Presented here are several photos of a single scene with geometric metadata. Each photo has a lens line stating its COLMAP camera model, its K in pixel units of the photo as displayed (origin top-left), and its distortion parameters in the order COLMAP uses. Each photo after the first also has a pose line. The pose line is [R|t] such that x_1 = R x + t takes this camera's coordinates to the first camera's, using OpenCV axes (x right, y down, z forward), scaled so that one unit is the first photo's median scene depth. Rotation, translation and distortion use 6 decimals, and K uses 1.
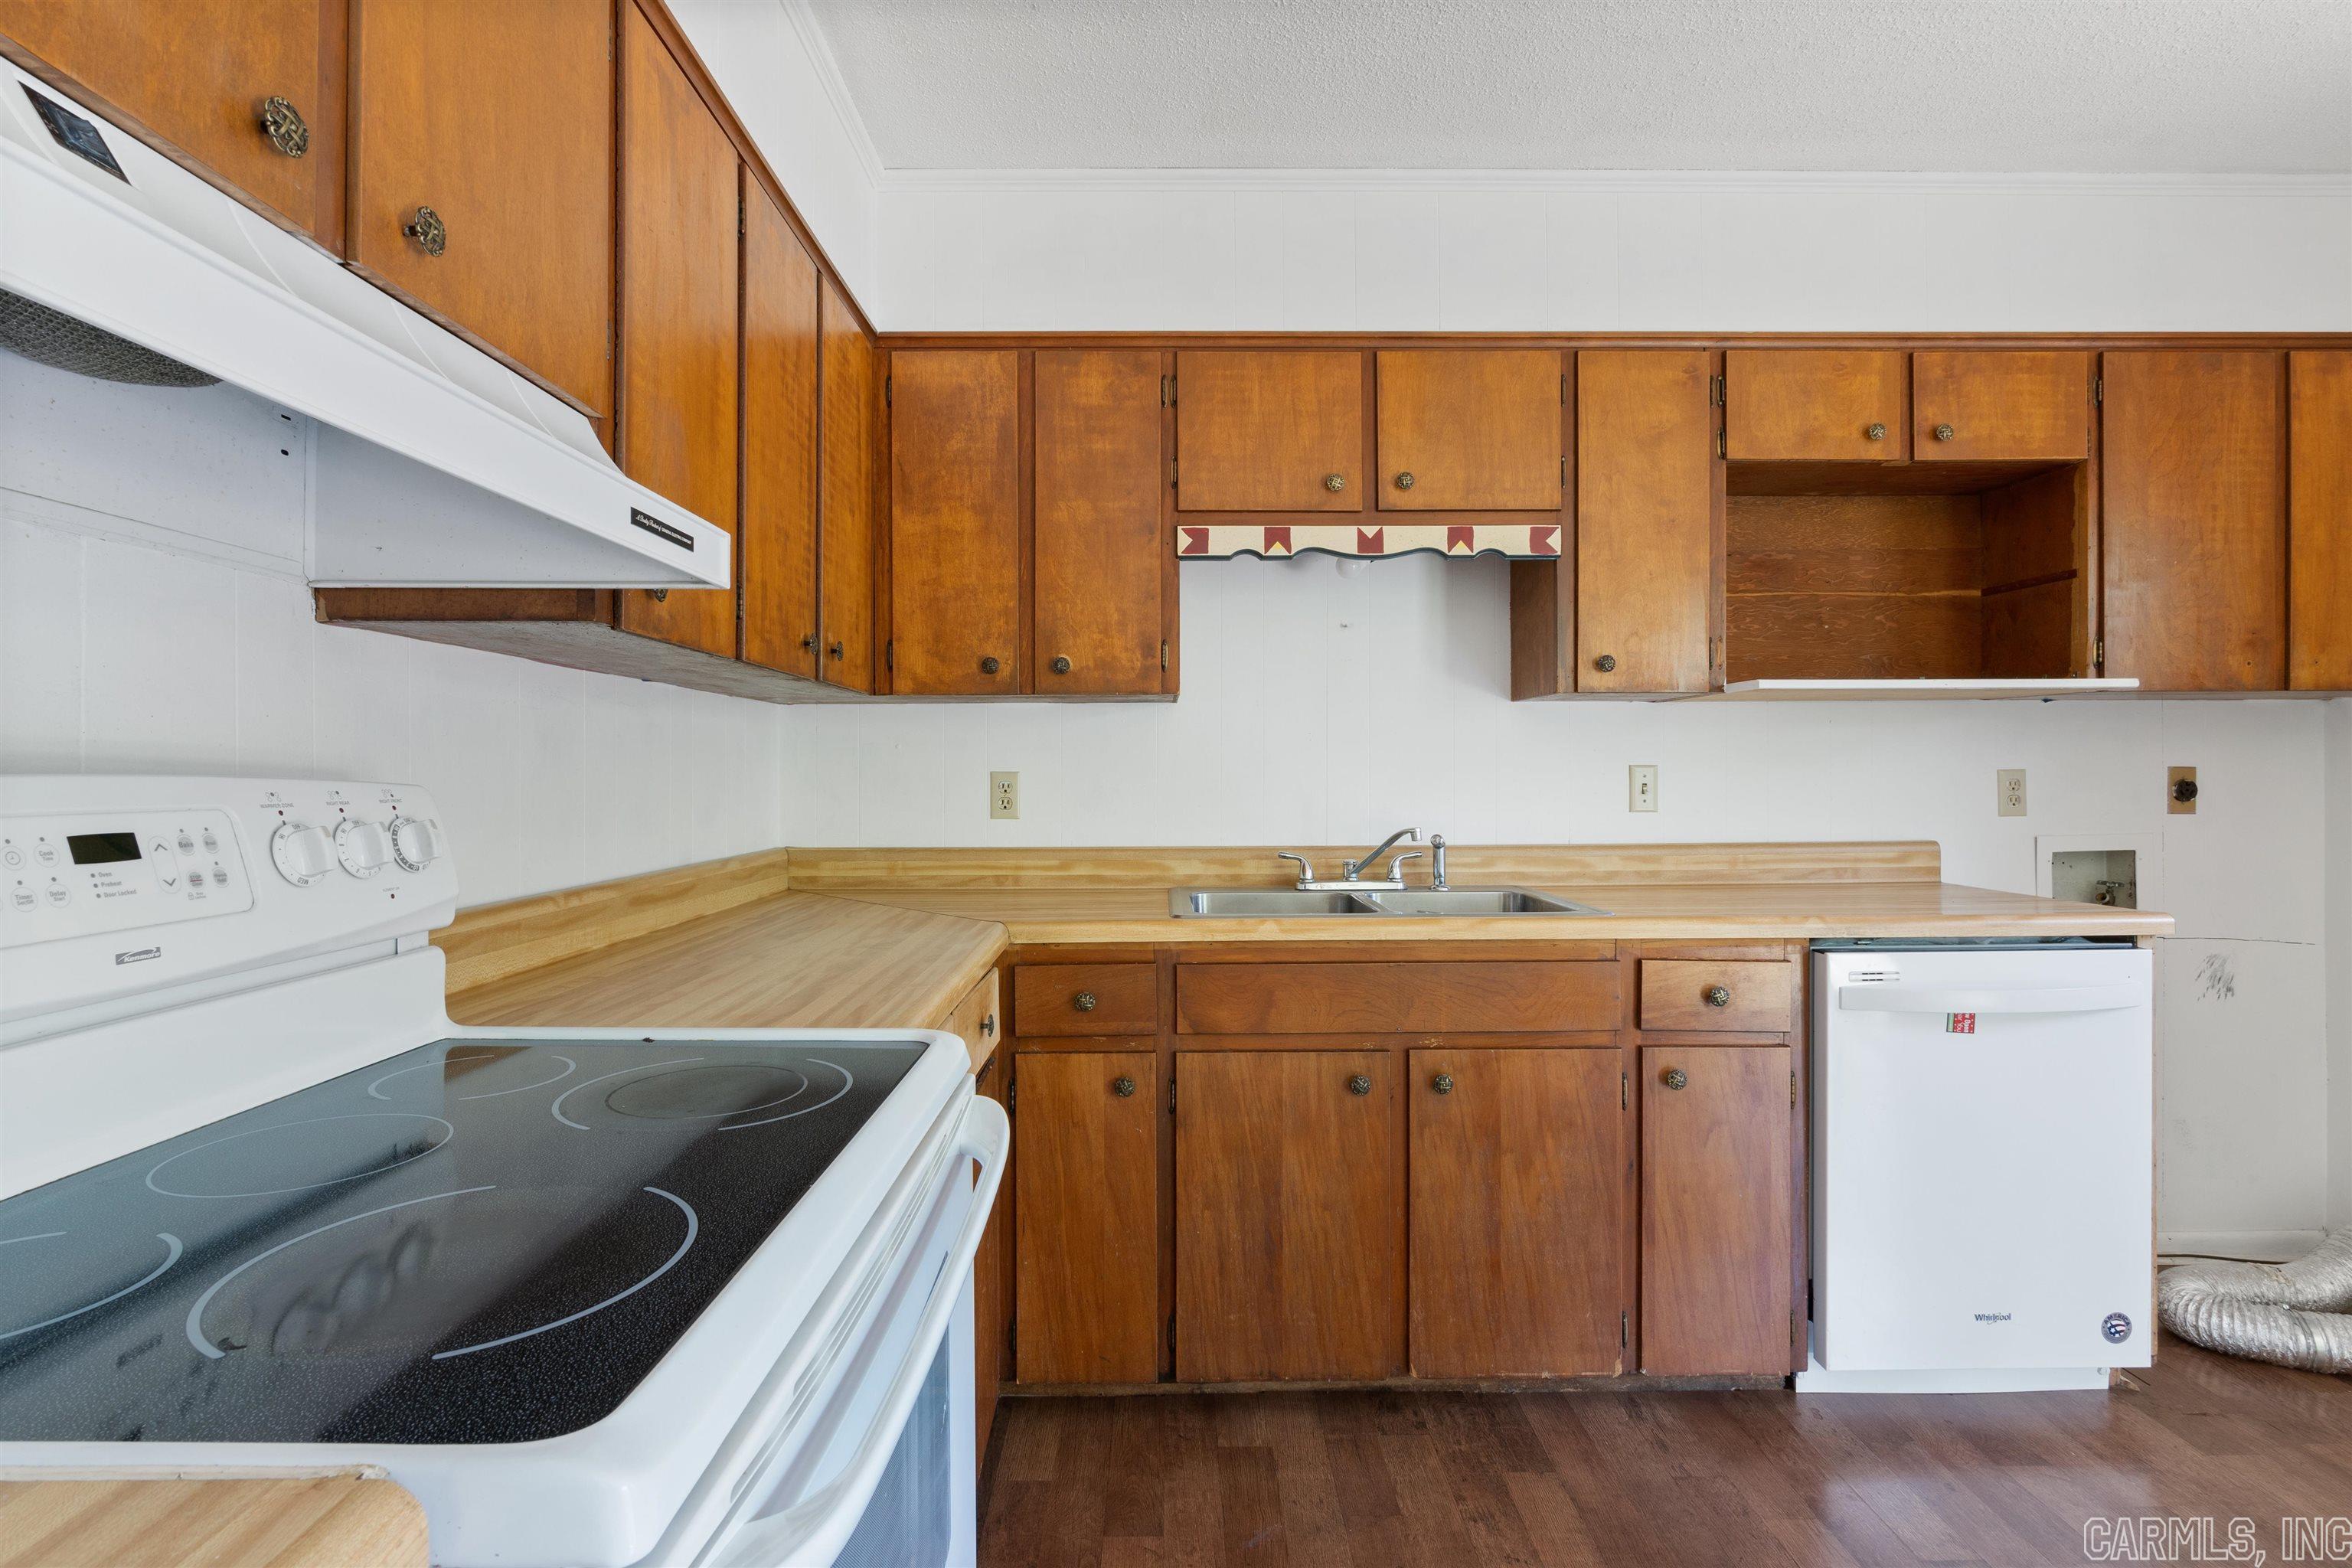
lens RADIAL K [[1096.7, 0, 1175.7], [0, 1096.7, 771.9], [0, 0, 1]] dist [-0.011992, 0.001999]
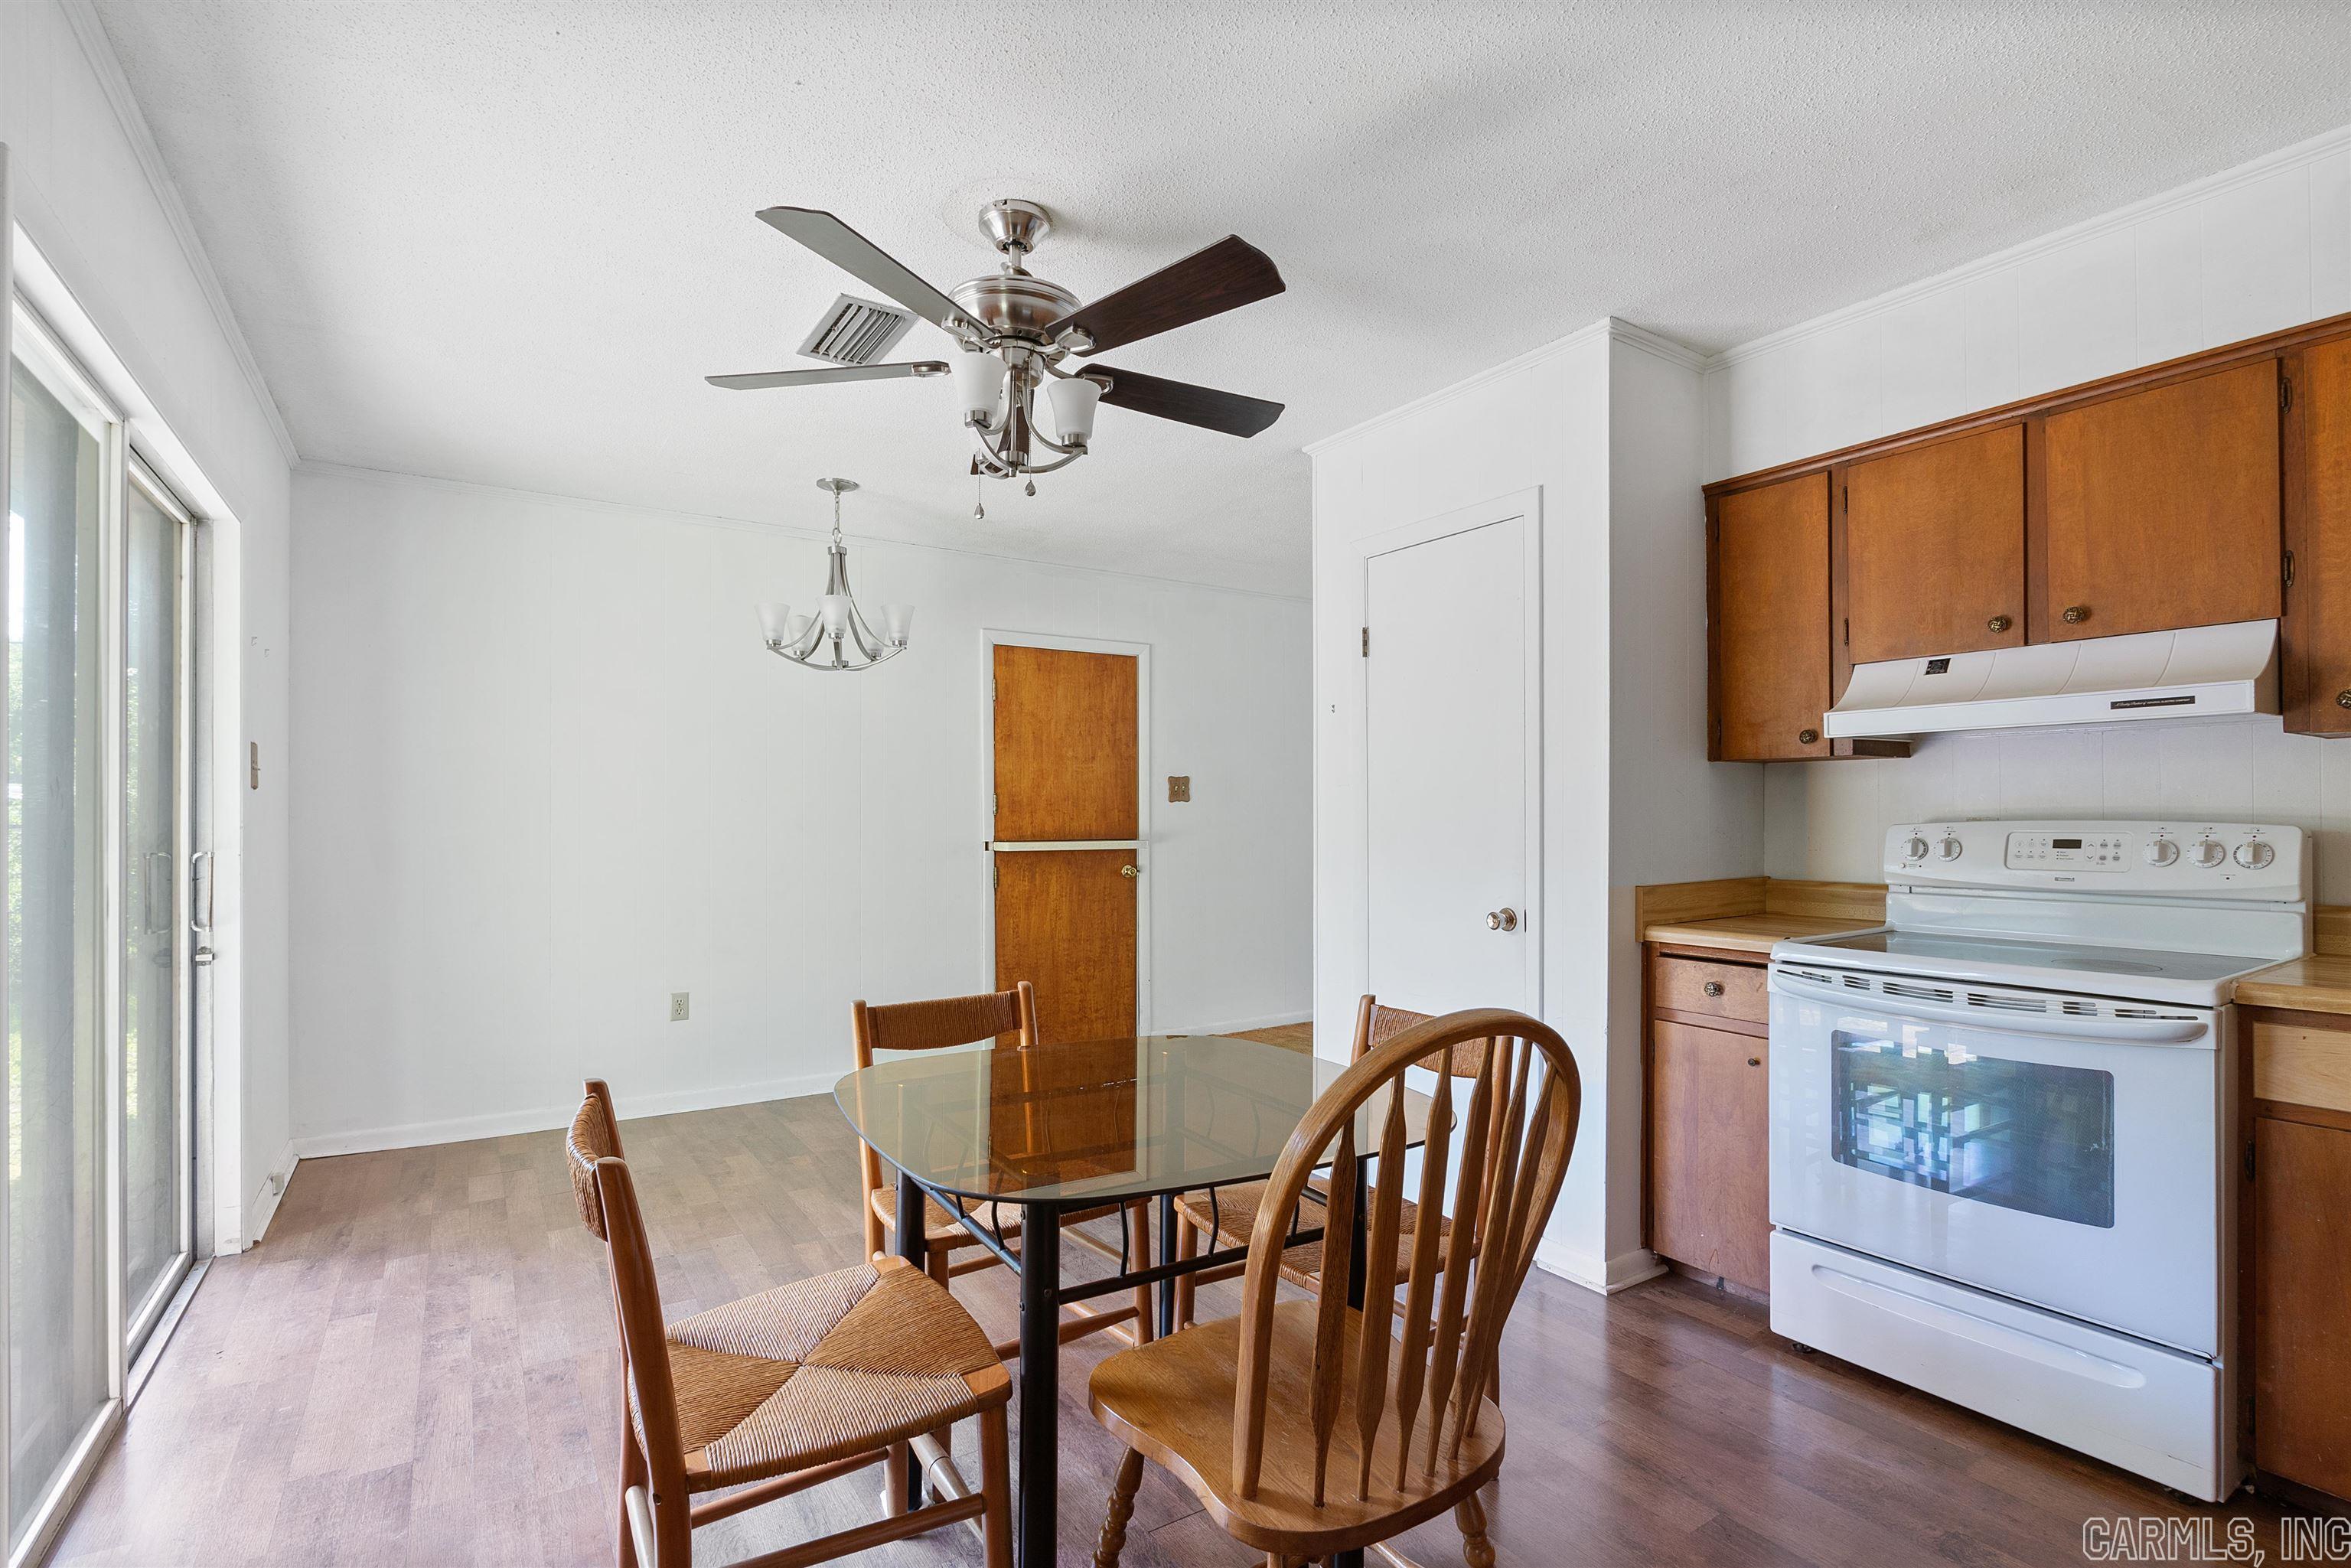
lens RADIAL K [[1096.2, 0, 1153.2], [0, 1096.2, 807.3], [0, 0, 1]] dist [-0.011992, 0.001999]
pose [[-0.850196, -0.001171, -0.526465, 0.991801], [0.005494, 0.999923, -0.011097, -0.004955], [0.526437, -0.012327, -0.850124, 0.785419]]
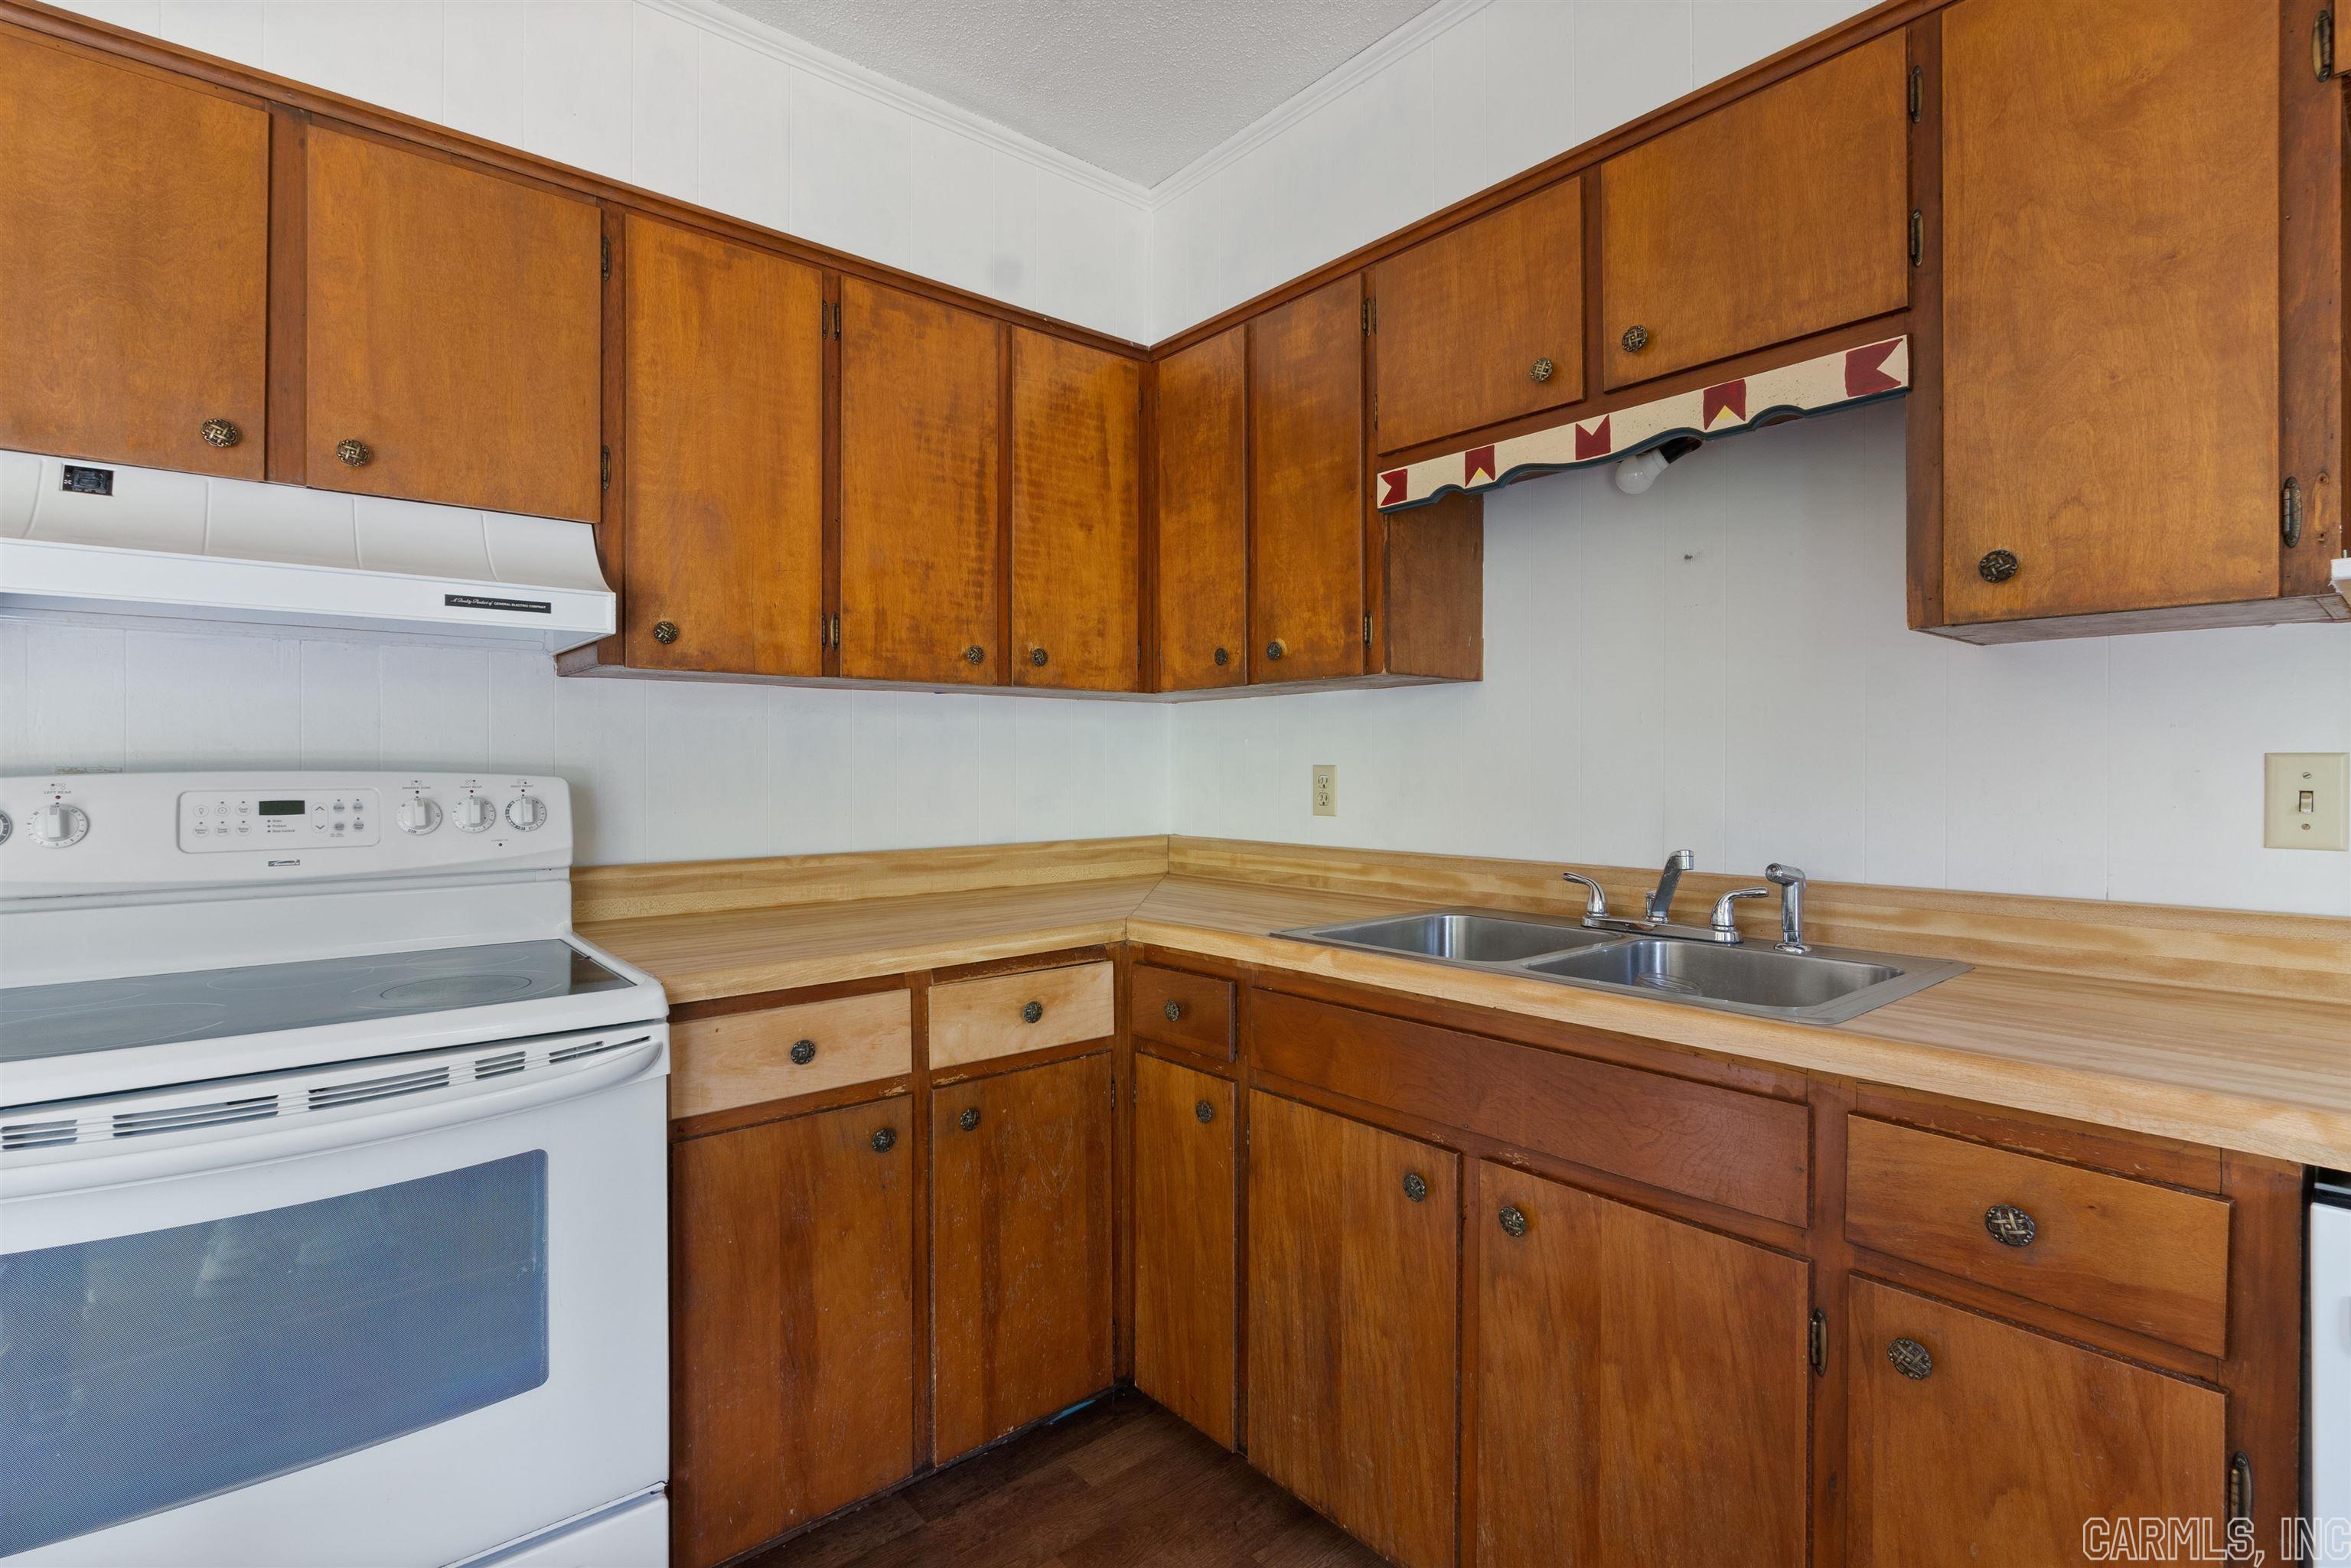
lens RADIAL K [[1096.2, 0, 1169.5], [0, 1096.2, 768.0], [0, 0, 1]] dist [-0.011992, 0.001999]
pose [[0.634096, 0.002582, -0.773250, 0.549990], [0.002081, 0.999985, 0.005046, -0.003301], [0.773252, -0.004809, 0.634081, 0.344272]]
